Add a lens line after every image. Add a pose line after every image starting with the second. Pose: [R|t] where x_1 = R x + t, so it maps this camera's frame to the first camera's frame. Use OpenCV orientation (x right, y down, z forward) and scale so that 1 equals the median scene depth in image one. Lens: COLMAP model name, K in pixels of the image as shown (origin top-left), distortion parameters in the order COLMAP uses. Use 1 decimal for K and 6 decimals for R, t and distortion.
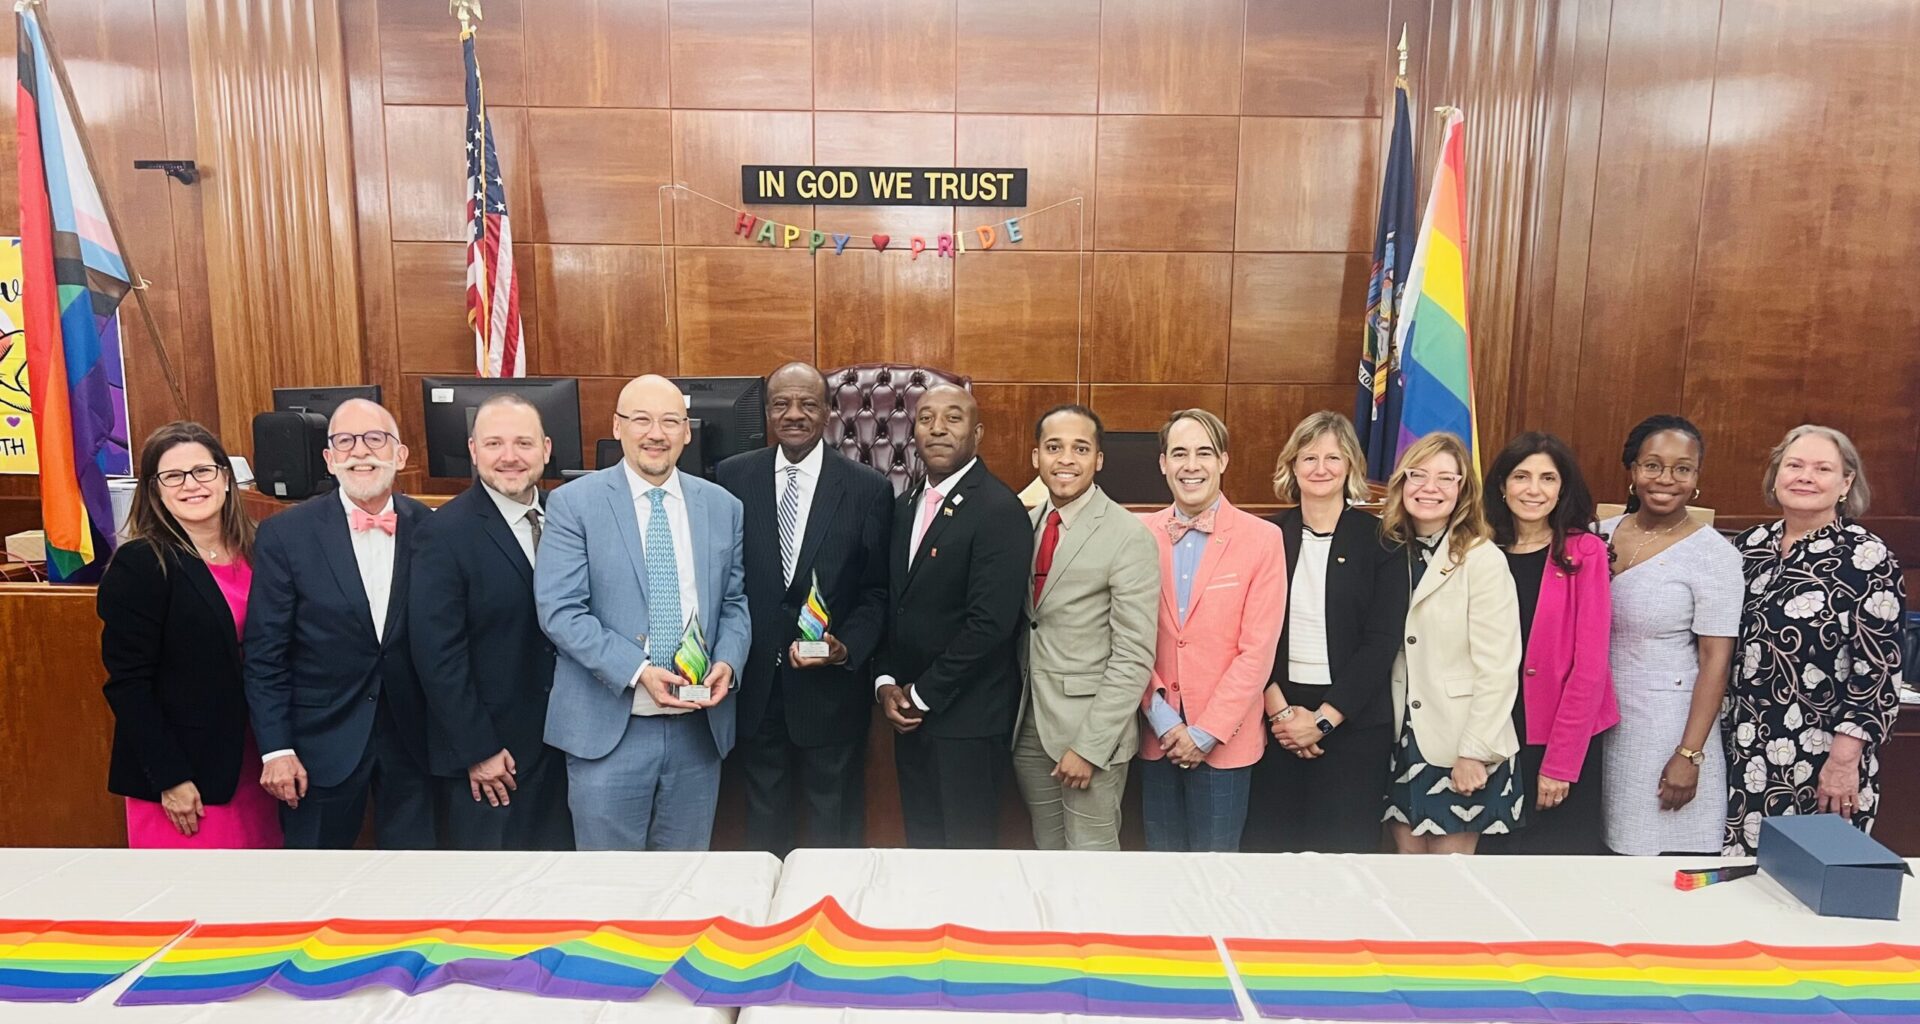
lens RADIAL K [[1430.6, 0, 955.8], [0, 1430.6, 643.2], [0, 0, 1]] dist [0.049079, -0.059486]
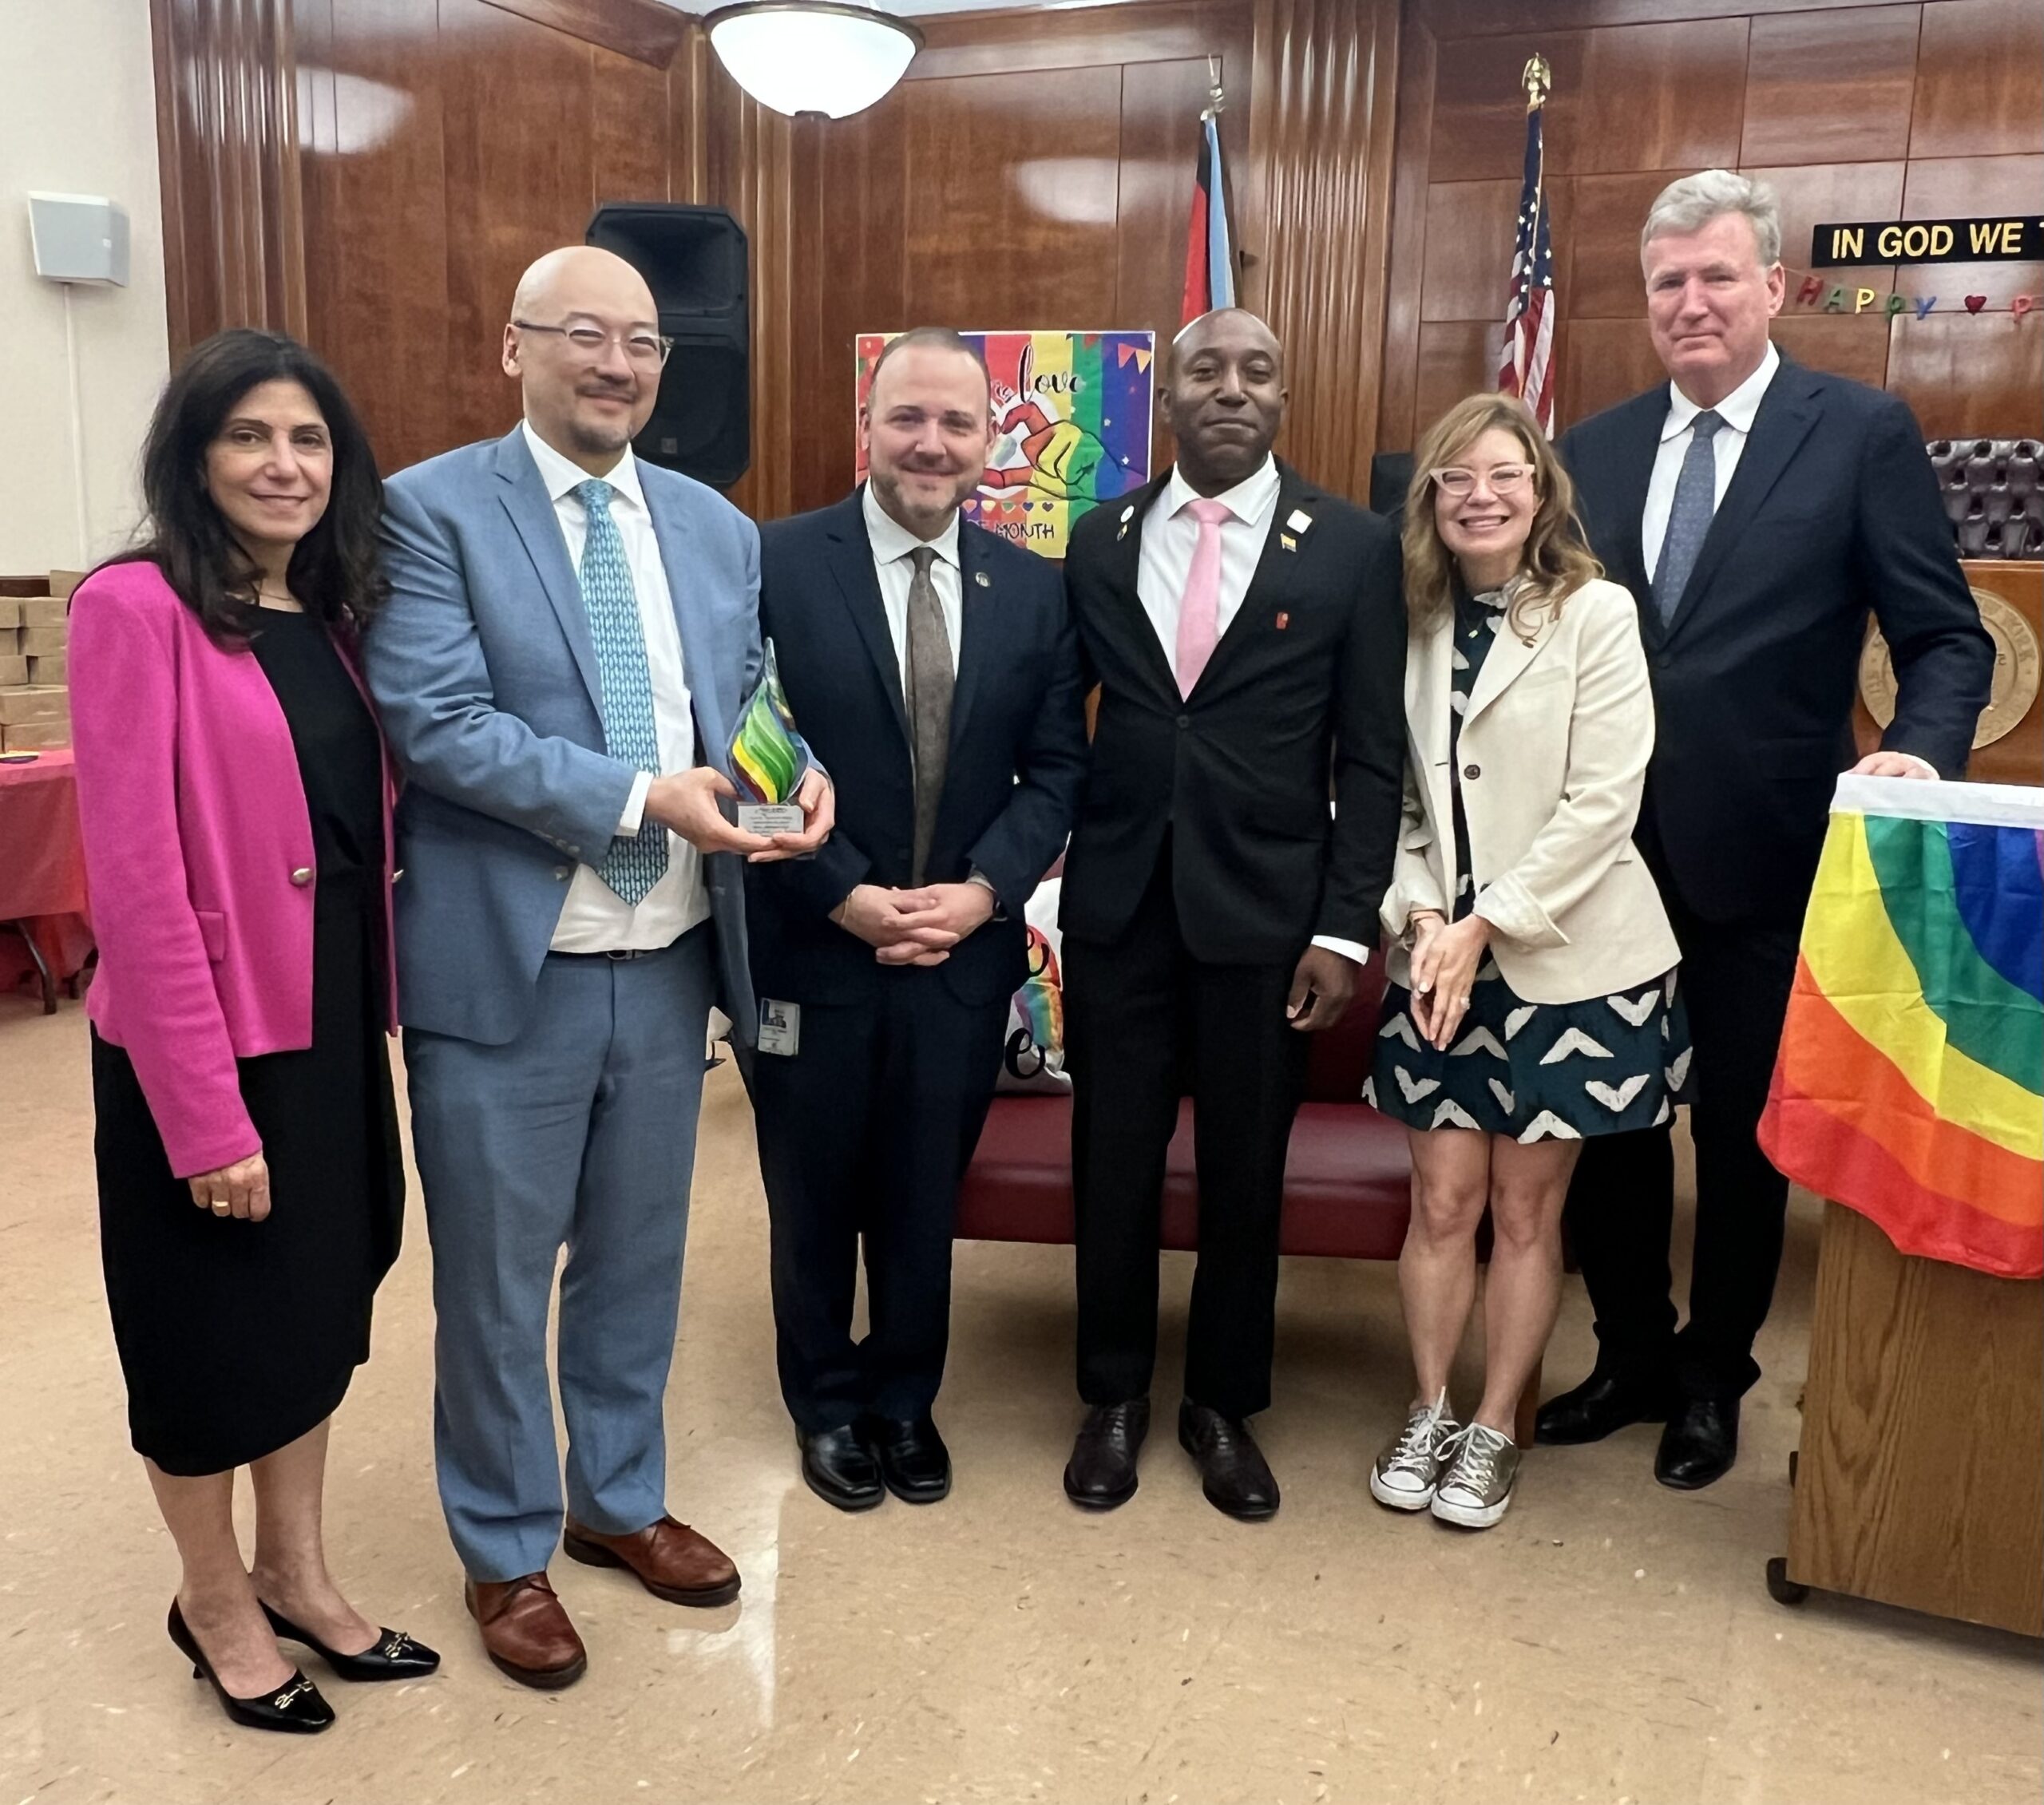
lens RADIAL K [[1926.0, 0, 1022.0], [0, 1926.0, 902.5], [0, 0, 1]] dist [0.007786, -0.021835]
pose [[0.907804, 0.091039, -0.409394, -0.066091], [-0.088770, 0.995749, 0.024589, 0.106139], [0.409892, 0.014020, 0.912026, -0.301244]]
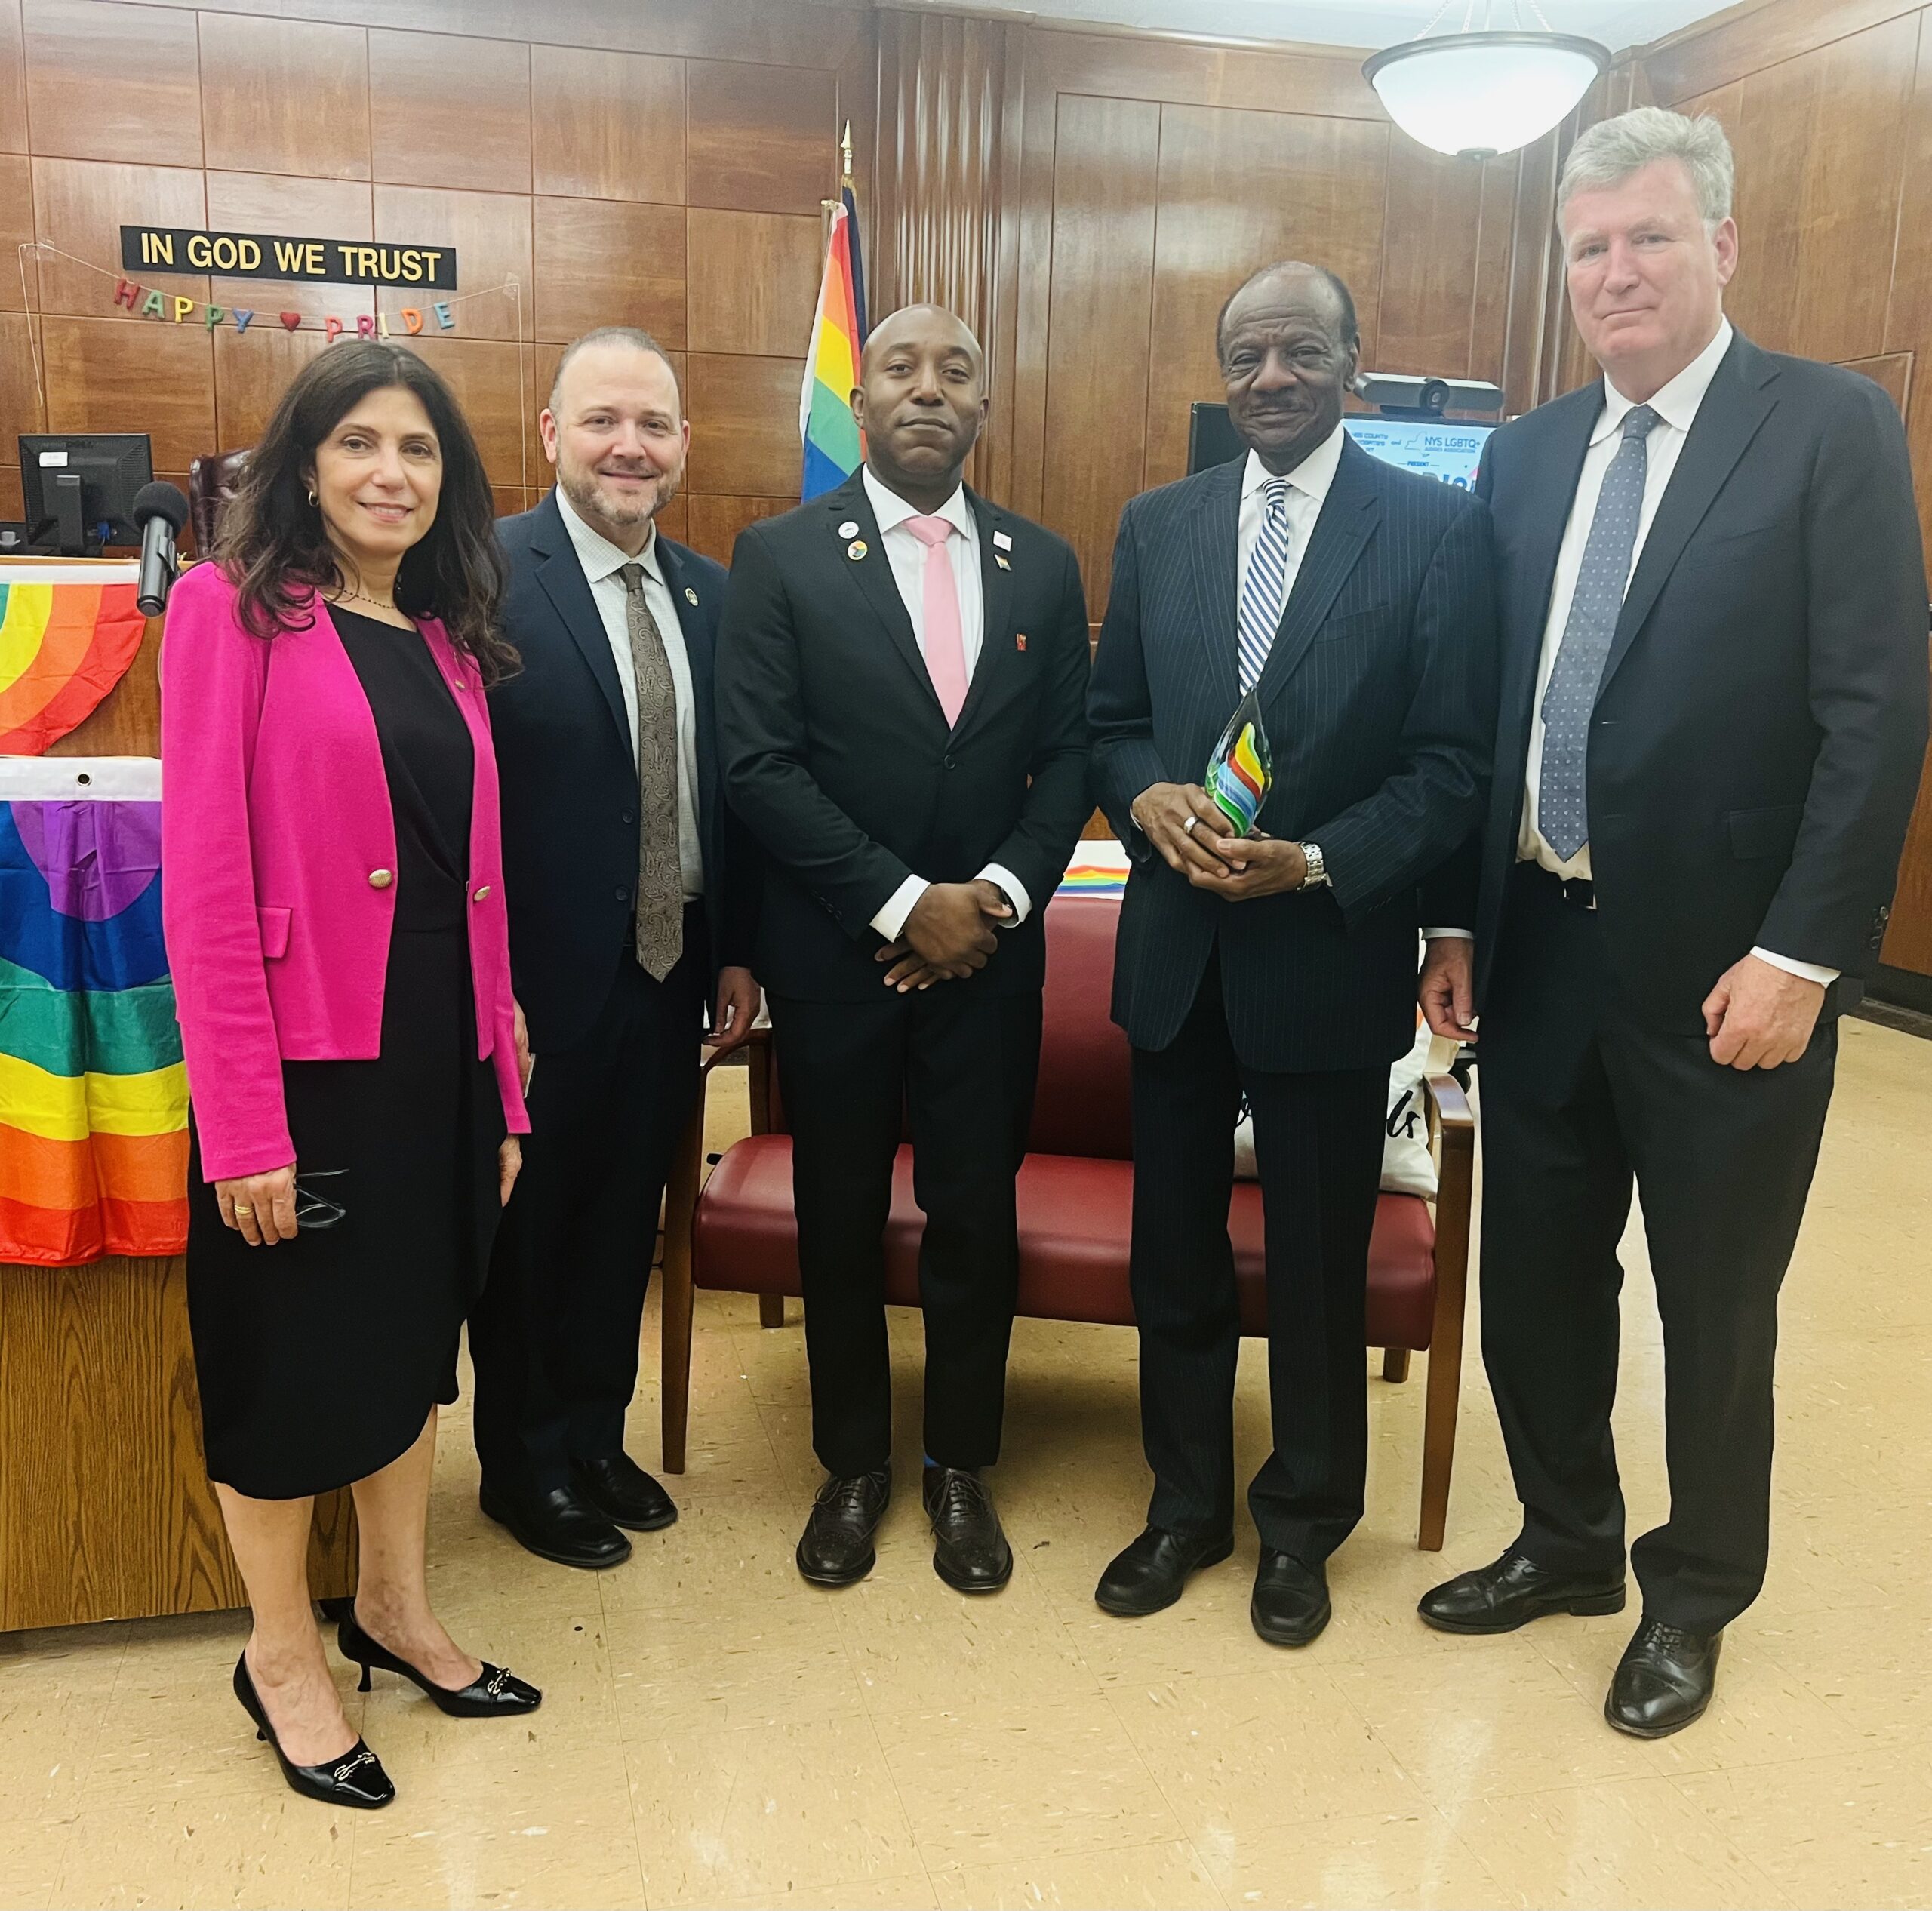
lens RADIAL K [[1924.8, 0, 946.1], [0, 1924.8, 961.8], [0, 0, 1]] dist [0.012850, -0.003674]
pose [[0.970271, -0.031530, 0.239958, 0.043377], [0.028612, 0.999468, 0.015636, 0.113181], [-0.240324, -0.008305, 0.970657, -0.270191]]
